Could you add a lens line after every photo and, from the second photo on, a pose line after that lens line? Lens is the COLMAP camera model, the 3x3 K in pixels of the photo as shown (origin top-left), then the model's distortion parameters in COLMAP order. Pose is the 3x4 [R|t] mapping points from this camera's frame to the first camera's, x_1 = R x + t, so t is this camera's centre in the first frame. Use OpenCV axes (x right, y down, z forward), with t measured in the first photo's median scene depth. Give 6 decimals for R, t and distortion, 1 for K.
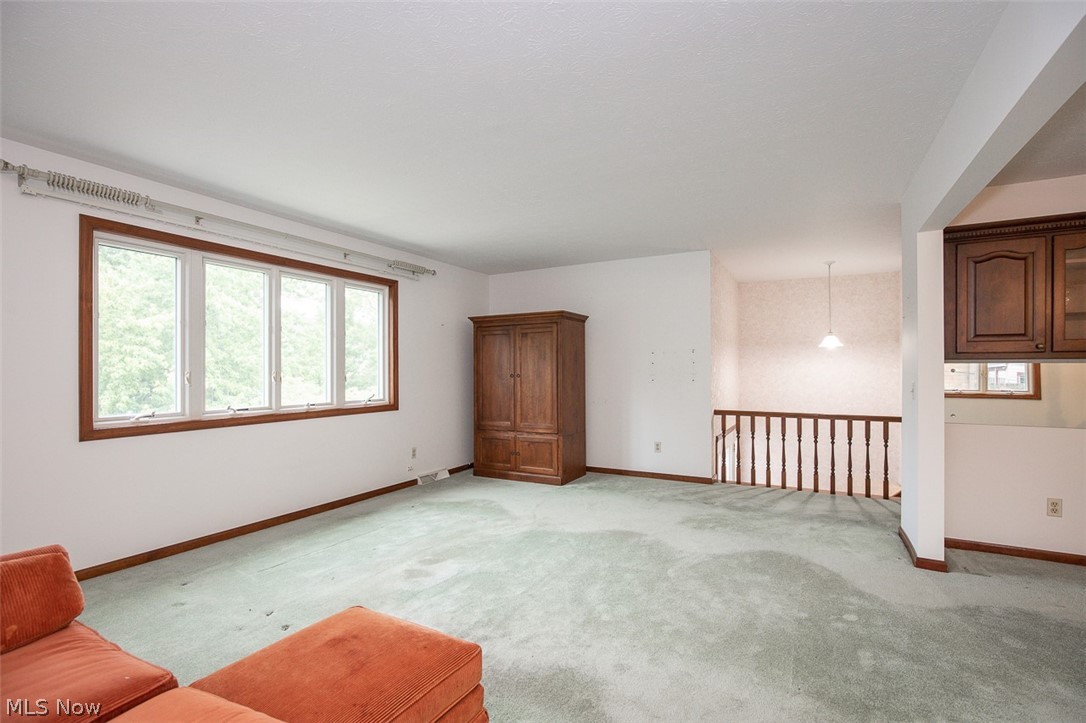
lens RADIAL K [[504.5, 0, 546.6], [0, 504.5, 365.6], [0, 0, 1]] dist [-0.009722, 0.000042]
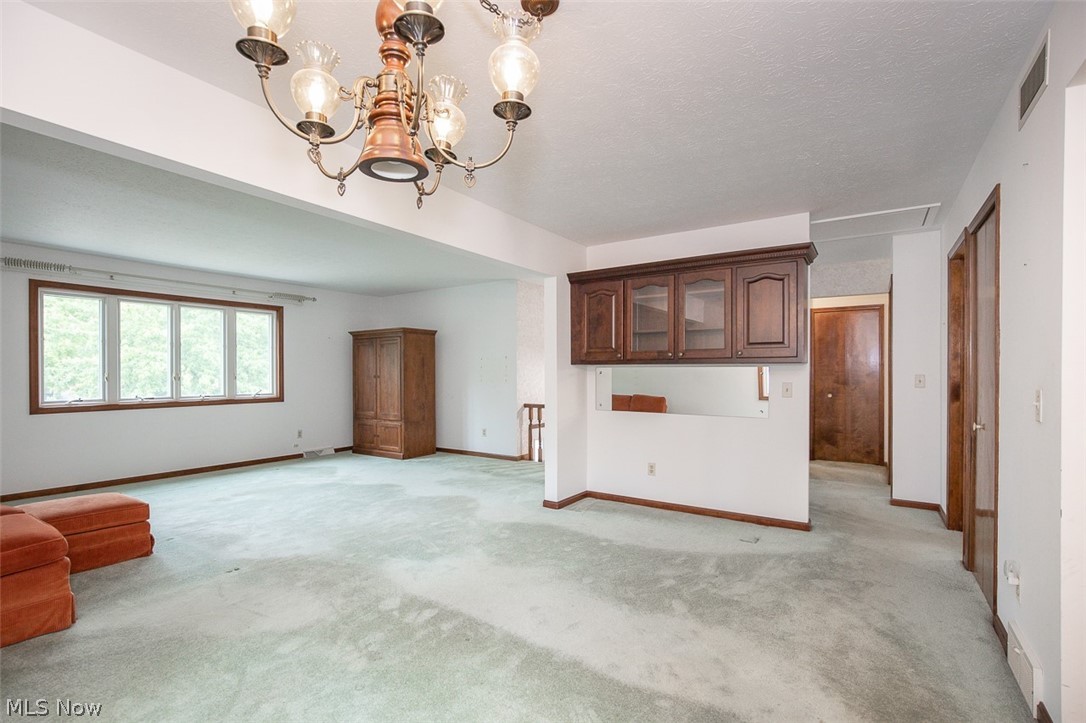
lens RADIAL K [[508.4, 0, 543.2], [0, 508.4, 370.3], [0, 0, 1]] dist [-0.006136, 0.000998]
pose [[0.995058, -0.000260, -0.099292, 0.555609], [0.000725, 0.999989, 0.004644, -0.002274], [0.099289, -0.004693, 0.995048, -0.301864]]
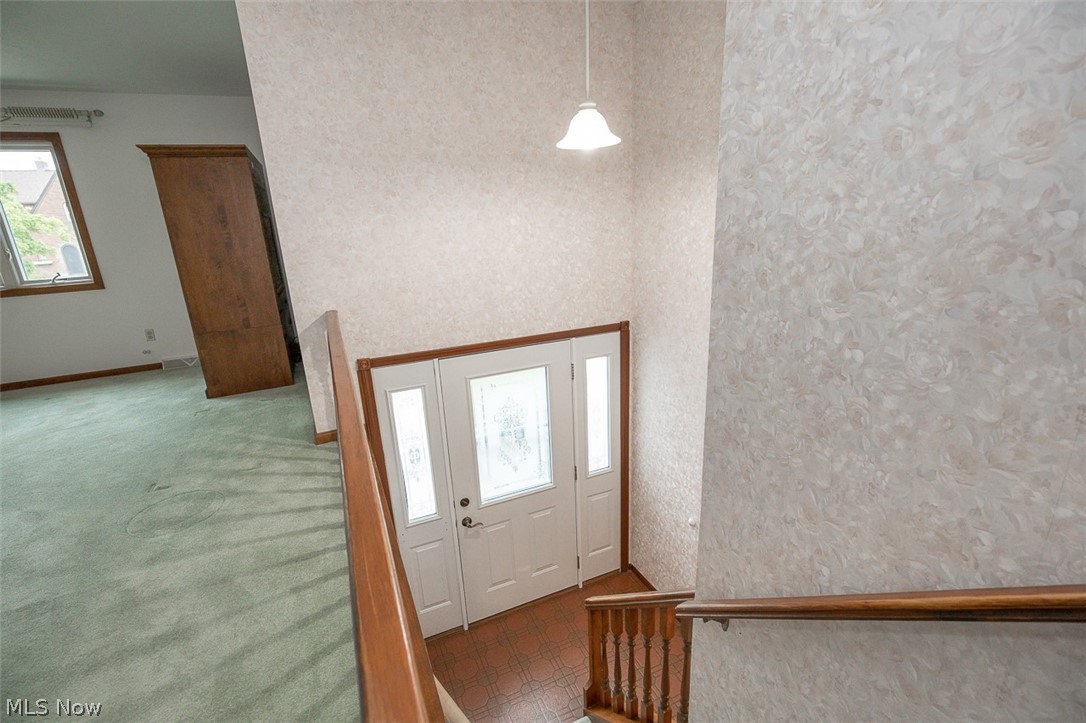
lens RADIAL K [[504.5, 0, 546.6], [0, 504.5, 365.6], [0, 0, 1]] dist [-0.009722, 0.000042]
pose [[0.791261, 0.136298, -0.596094, 0.907413], [0.054347, 0.955308, 0.290574, 0.003208], [0.609058, -0.262316, 0.748491, 0.802171]]
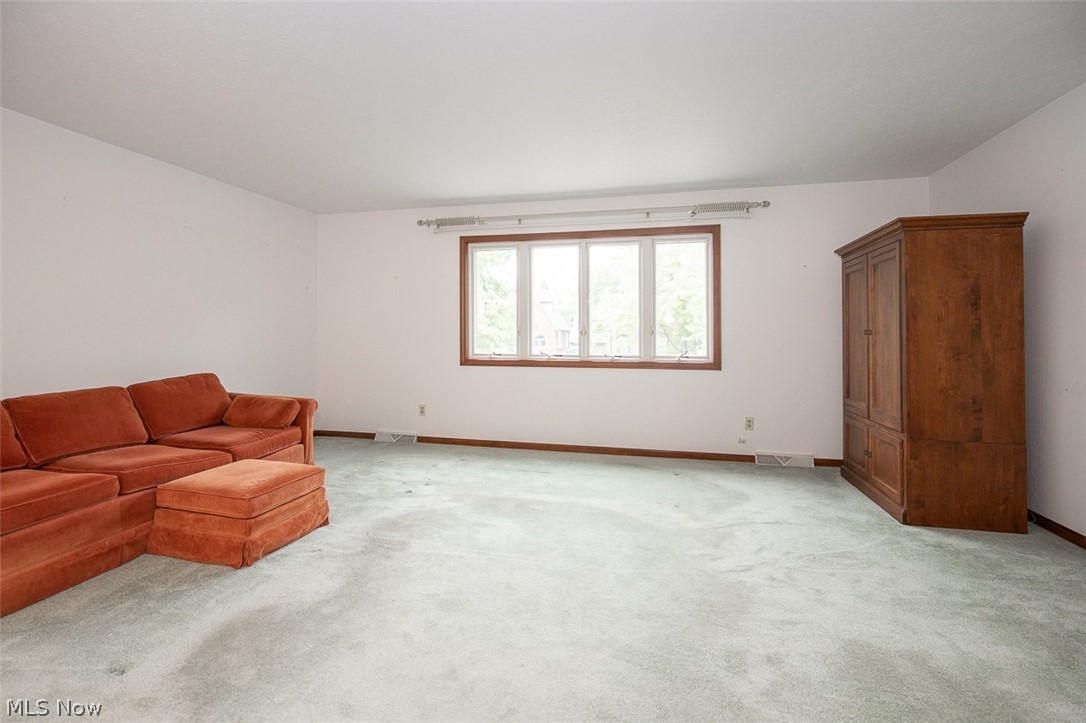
lens RADIAL K [[516.5, 0, 534.5], [0, 516.5, 326.7], [0, 0, 1]] dist [-0.001509, 0.000263]
pose [[0.241005, -0.009176, -0.970481, 0.524343], [0.004512, 0.999955, -0.008334, 0.018547], [0.970513, -0.002371, 0.241035, 0.479161]]
